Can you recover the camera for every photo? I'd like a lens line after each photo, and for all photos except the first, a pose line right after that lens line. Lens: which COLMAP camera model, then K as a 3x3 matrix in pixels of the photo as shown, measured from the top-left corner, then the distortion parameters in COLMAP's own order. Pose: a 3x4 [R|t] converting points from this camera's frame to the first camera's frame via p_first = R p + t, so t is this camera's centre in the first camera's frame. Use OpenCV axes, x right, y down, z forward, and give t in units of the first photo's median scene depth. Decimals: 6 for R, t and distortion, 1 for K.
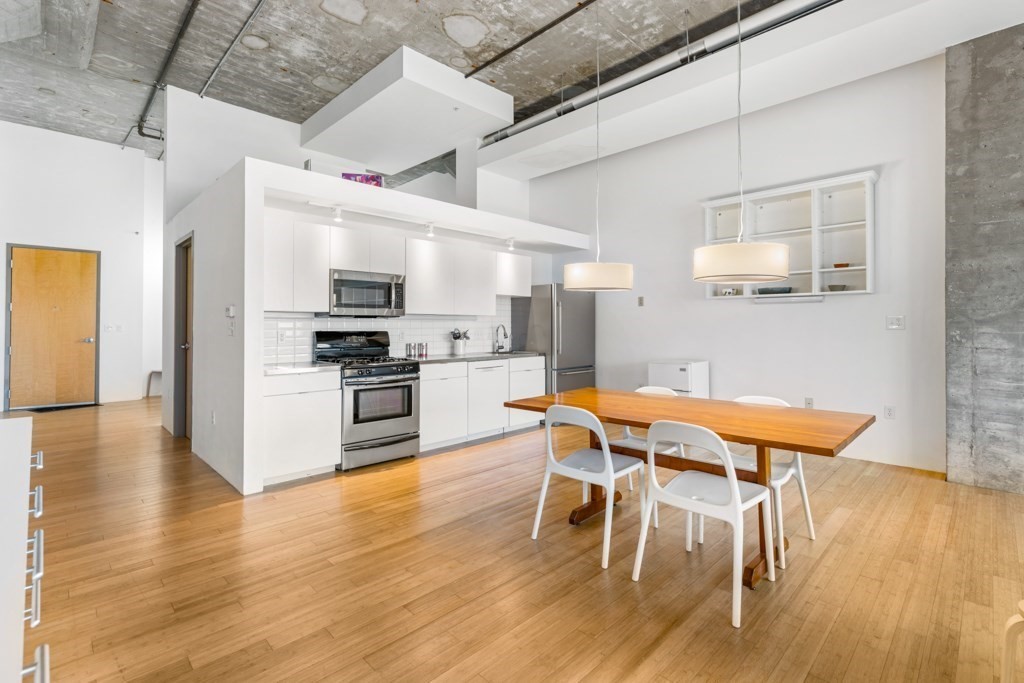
lens RADIAL K [[468.1, 0, 516.8], [0, 468.1, 320.0], [0, 0, 1]] dist [0.000182, 0.000268]
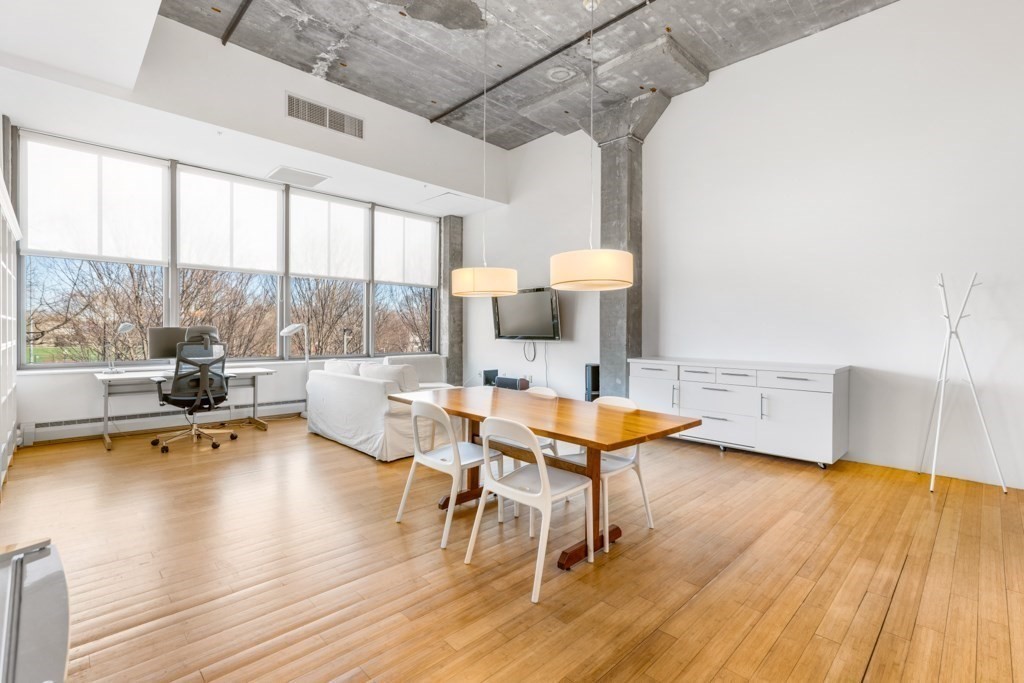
lens RADIAL K [[464.5, 0, 519.0], [0, 464.5, 334.0], [0, 0, 1]] dist [0.001705, 0.000443]
pose [[-0.999992, -0.003881, 0.000840, 0.189012], [-0.003886, 0.999974, -0.006113, 0.016946], [-0.000816, -0.006116, -0.999981, 1.149103]]
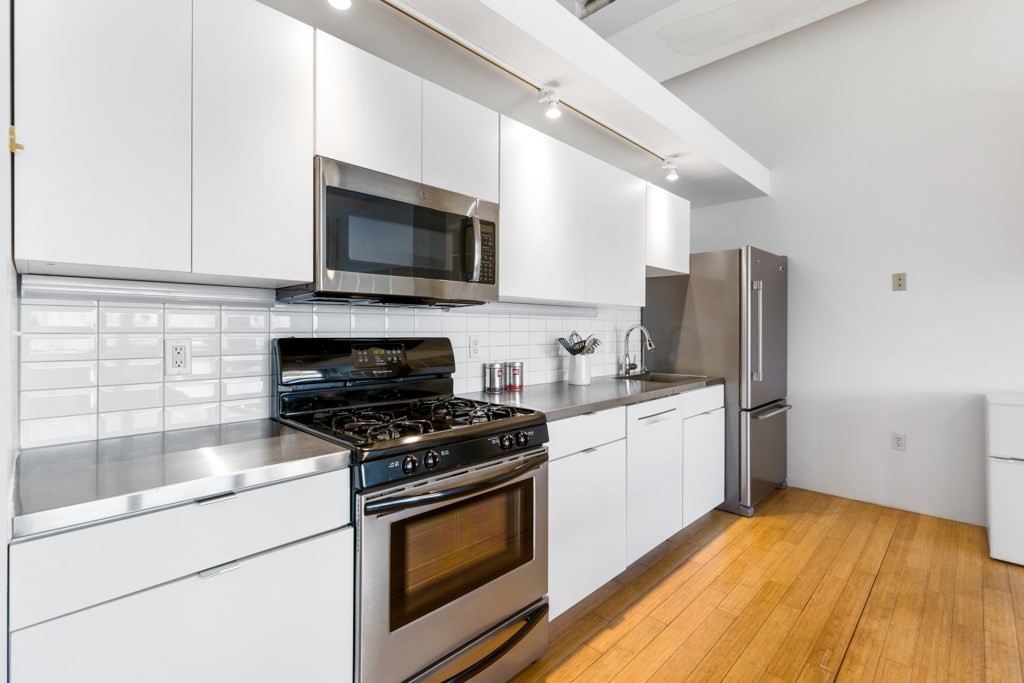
lens RADIAL K [[465.7, 0, 515.6], [0, 465.7, 329.4], [0, 0, 1]] dist [0.001510, 0.000159]
pose [[0.999925, -0.000115, 0.012225, -0.217981], [-0.000005, 0.999951, 0.009853, 0.011598], [-0.012225, -0.009853, 0.999877, 0.557325]]
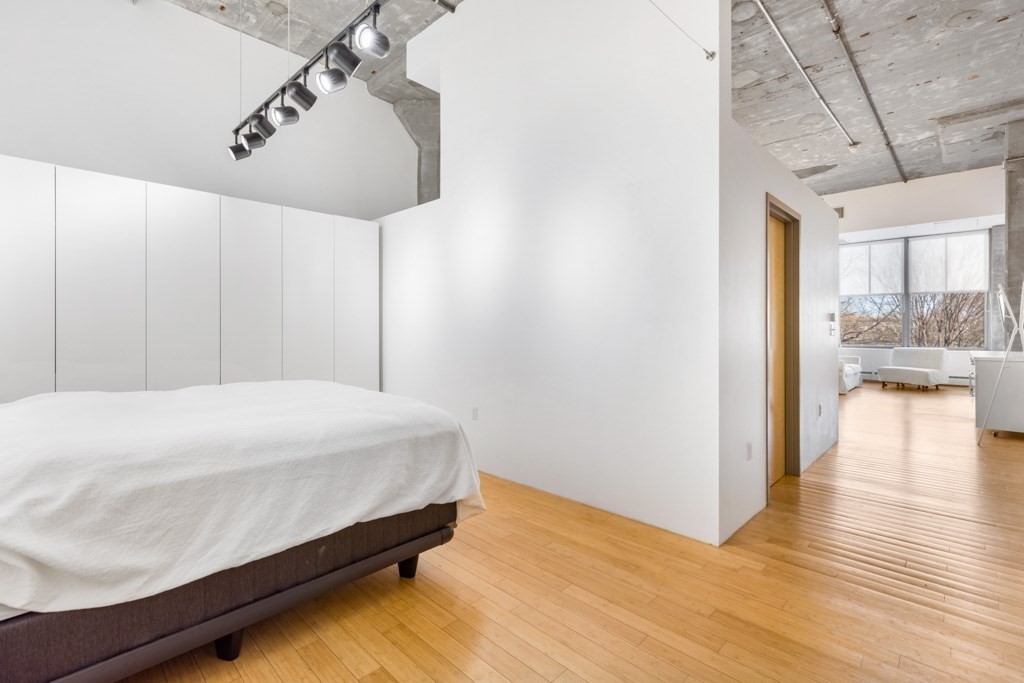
lens RADIAL K [[463.9, 0, 514.7], [0, 463.9, 329.7], [0, 0, 1]] dist [0.003303, 0.000317]
pose [[-0.013390, 0.001720, 0.999909, -1.431793], [-0.009846, 0.999950, -0.001852, 0.022181], [-0.999862, -0.009870, -0.013372, 1.432179]]
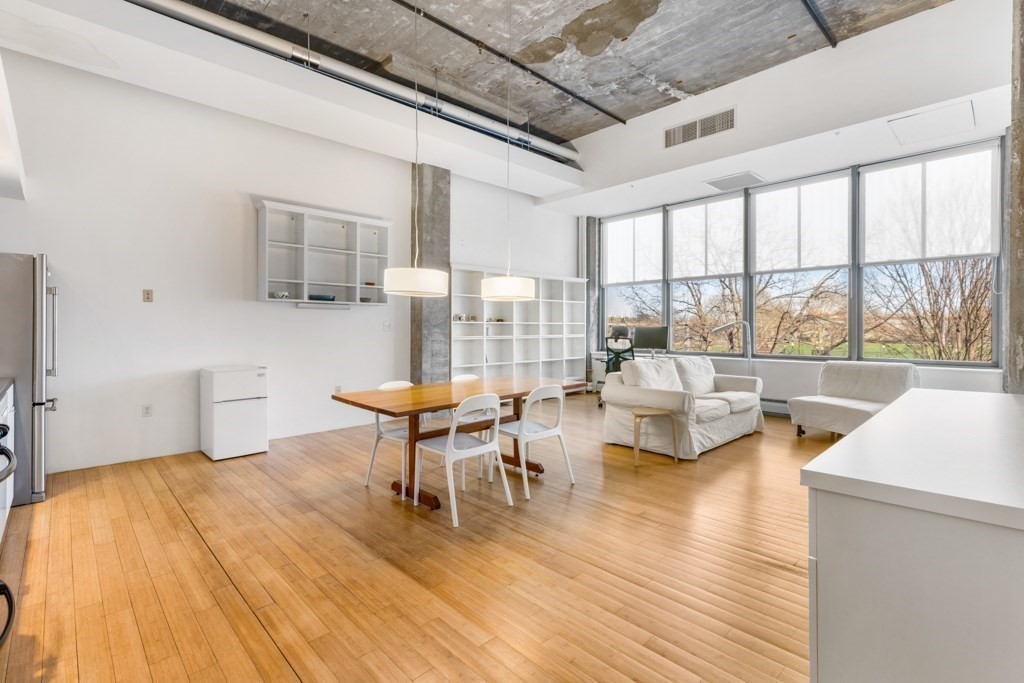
lens RADIAL K [[473.6, 0, 513.0], [0, 473.6, 328.4], [0, 0, 1]] dist [0.004283, 0.000119]
pose [[0.019252, 0.000741, 0.999814, -0.578404], [-0.010381, 0.999946, -0.000542, 0.008141], [-0.999761, -0.010368, 0.019259, 0.474321]]
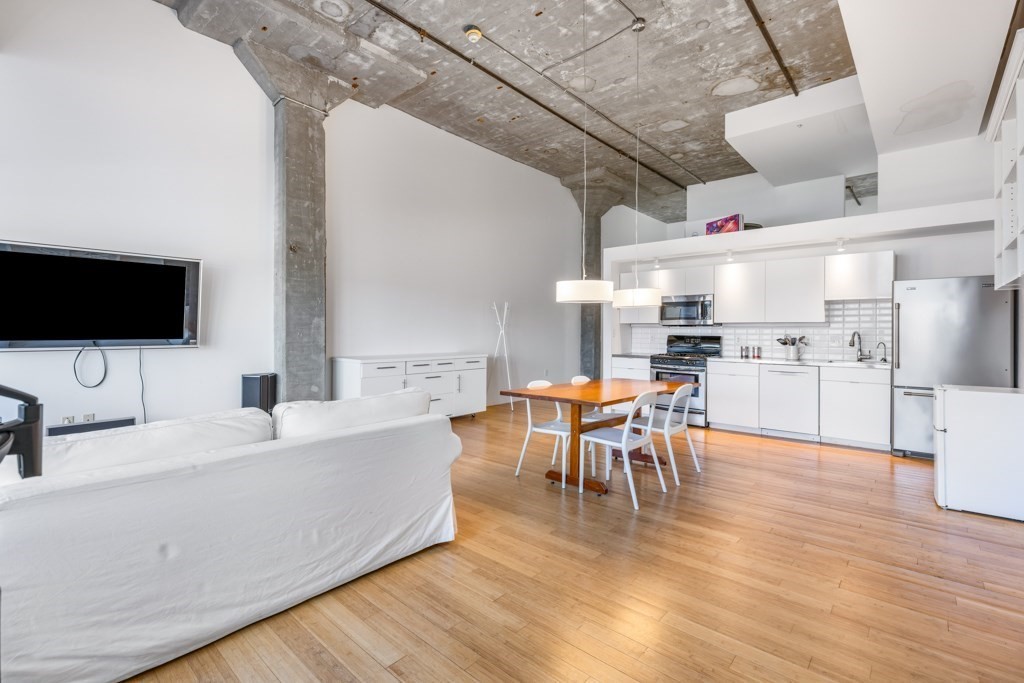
lens RADIAL K [[458.4, 0, 514.7], [0, 458.4, 331.2], [0, 0, 1]] dist [0.001570, 0.000327]
pose [[0.061229, 0.001893, -0.998122, 0.978602], [0.007628, 0.999968, 0.002365, 0.002650], [0.998095, -0.007758, 0.061213, 0.338235]]
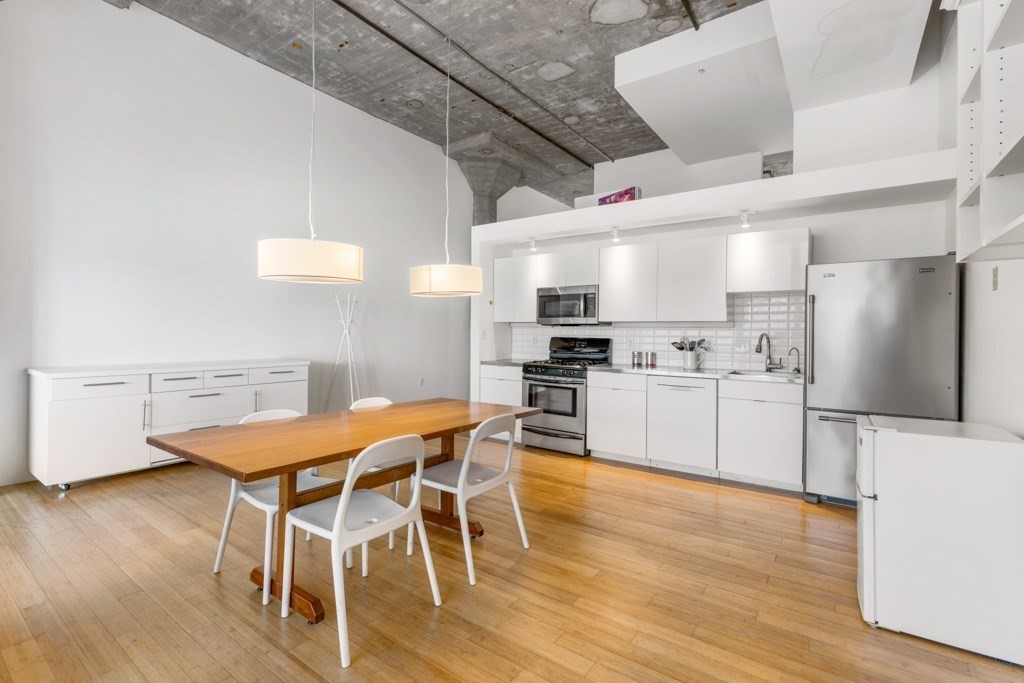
lens RADIAL K [[460.3, 0, 514.9], [0, 460.3, 334.1], [0, 0, 1]] dist [0.000427, 0.000017]
pose [[0.166985, 0.006513, -0.985938, 0.704030], [0.002065, 0.999974, 0.006955, 0.006409], [0.985957, -0.003197, 0.166967, 0.615078]]
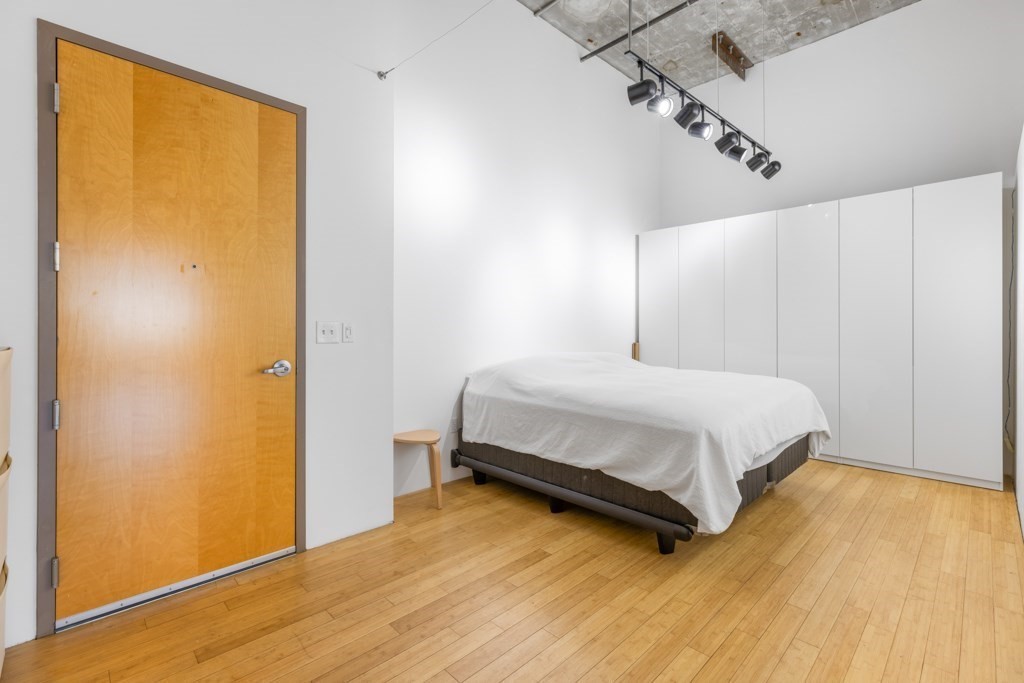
lens RADIAL K [[458.4, 0, 514.7], [0, 458.4, 331.2], [0, 0, 1]] dist [0.001570, 0.000327]
pose [[0.999924, 0.002460, -0.012074, -1.119164], [-0.002236, 0.999825, 0.018549, 0.014555], [0.012117, -0.018521, 0.999755, 1.014820]]
